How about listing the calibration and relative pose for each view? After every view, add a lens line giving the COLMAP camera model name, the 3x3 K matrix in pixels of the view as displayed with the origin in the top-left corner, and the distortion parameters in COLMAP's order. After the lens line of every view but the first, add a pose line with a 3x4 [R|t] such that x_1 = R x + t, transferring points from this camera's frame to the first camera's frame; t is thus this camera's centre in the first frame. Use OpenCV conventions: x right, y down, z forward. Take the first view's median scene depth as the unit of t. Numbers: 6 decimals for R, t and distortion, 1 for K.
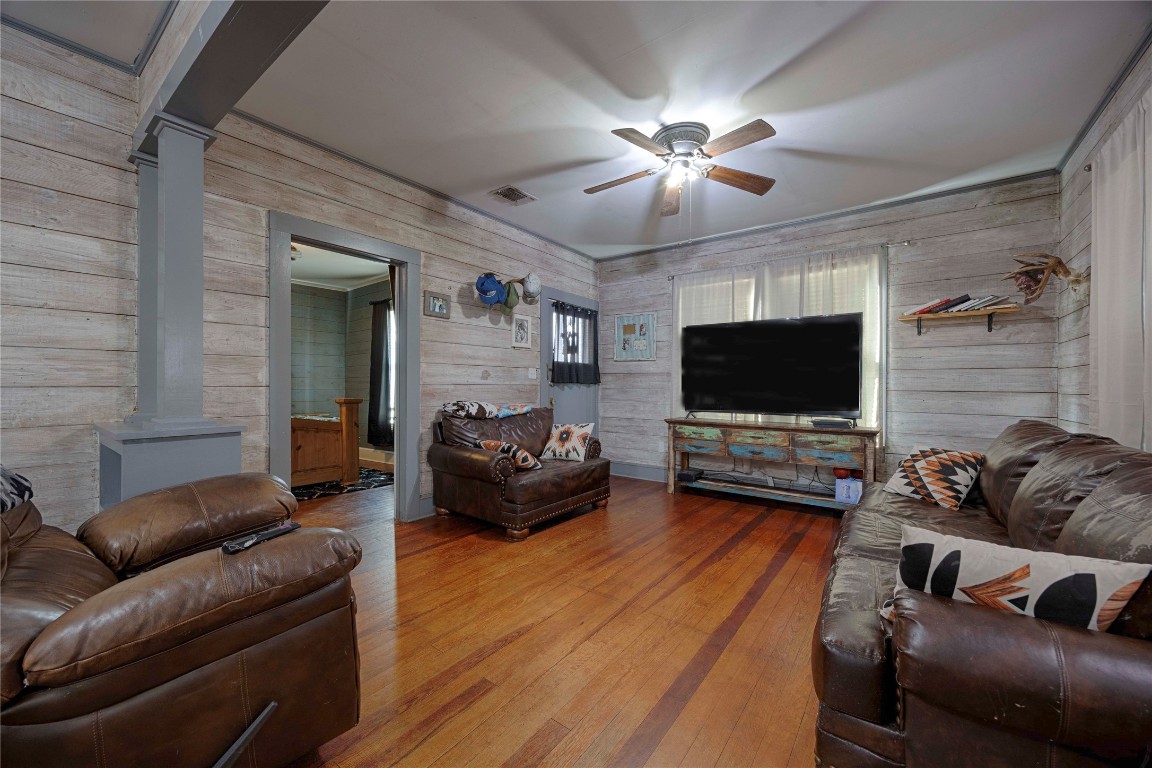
lens RADIAL K [[441.1, 0, 574.0], [0, 441.1, 385.2], [0, 0, 1]] dist [-0.001735, -0.000005]
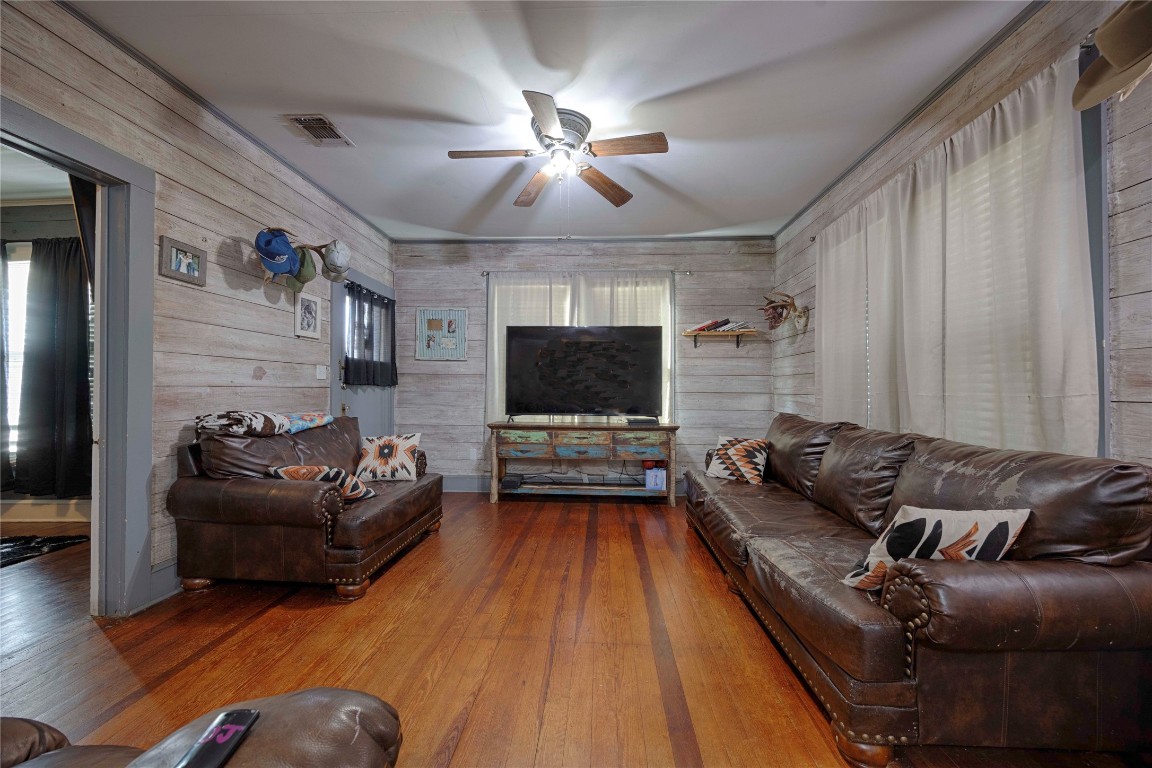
lens RADIAL K [[441.1, 0, 574.0], [0, 441.1, 385.2], [0, 0, 1]] dist [-0.001735, -0.000005]
pose [[0.828528, 0.003966, 0.559934, -0.201479], [-0.001058, 0.999984, -0.005517, -0.000410], [-0.559947, 0.003979, 0.828519, 0.155545]]
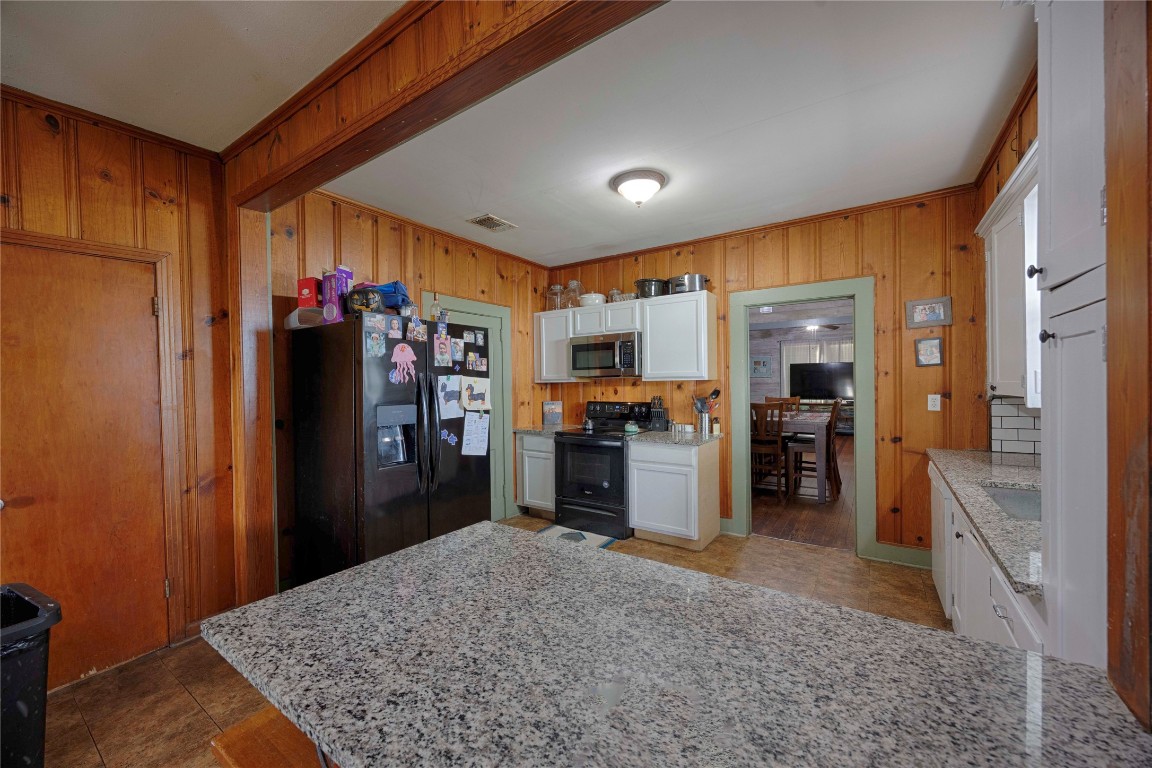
lens RADIAL K [[441.1, 0, 574.0], [0, 441.1, 385.2], [0, 0, 1]] dist [-0.001735, -0.000005]
pose [[0.999014, -0.018170, 0.040512, -1.275635], [0.017819, 0.999801, 0.009022, -0.075220], [-0.040668, -0.008291, 0.999138, -1.690026]]
